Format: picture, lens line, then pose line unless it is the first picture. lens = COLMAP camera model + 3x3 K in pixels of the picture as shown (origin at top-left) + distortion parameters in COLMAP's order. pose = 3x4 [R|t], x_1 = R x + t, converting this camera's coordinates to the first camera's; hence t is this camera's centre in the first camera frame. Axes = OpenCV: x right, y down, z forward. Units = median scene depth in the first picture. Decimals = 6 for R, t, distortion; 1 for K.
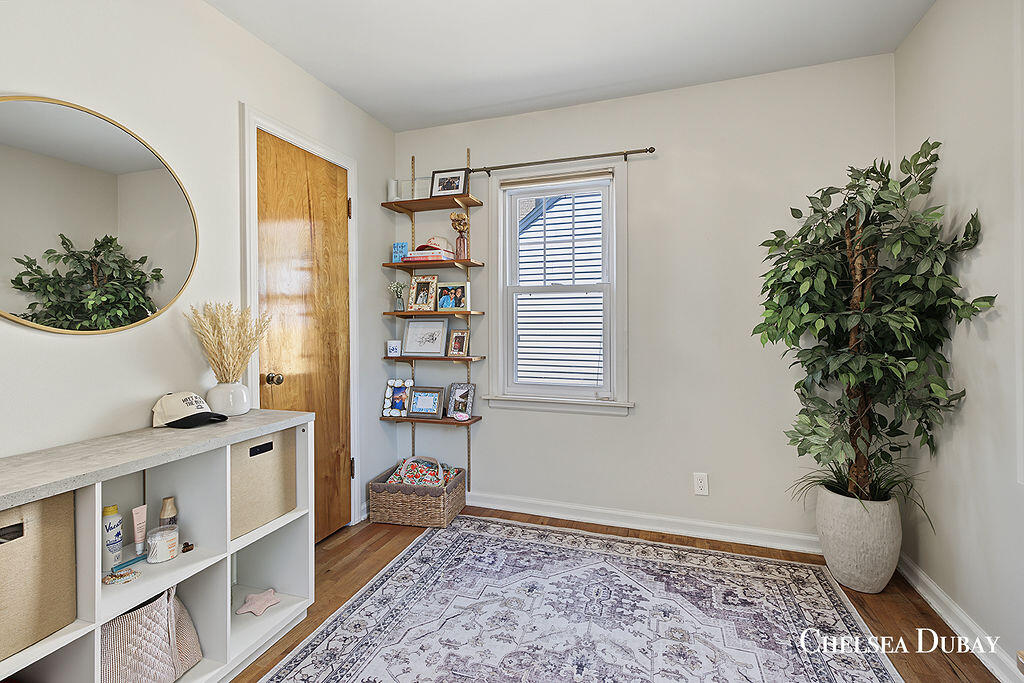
lens RADIAL K [[457.5, 0, 508.3], [0, 457.5, 325.5], [0, 0, 1]] dist [0.010850, -0.000521]
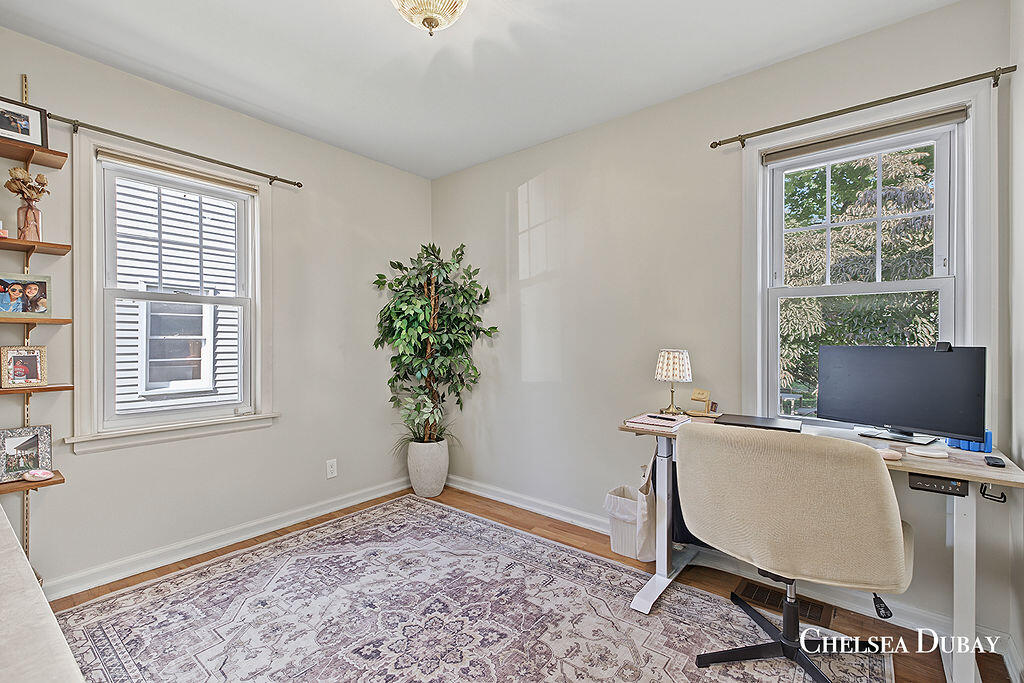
lens RADIAL K [[457.5, 0, 516.6], [0, 457.5, 341.9], [0, 0, 1]] dist [0.010850, -0.000521]
pose [[0.333684, -0.000181, 0.942685, -0.631890], [0.001403, 0.999999, -0.000305, 0.005645], [-0.942684, 0.001425, 0.333684, 0.129522]]
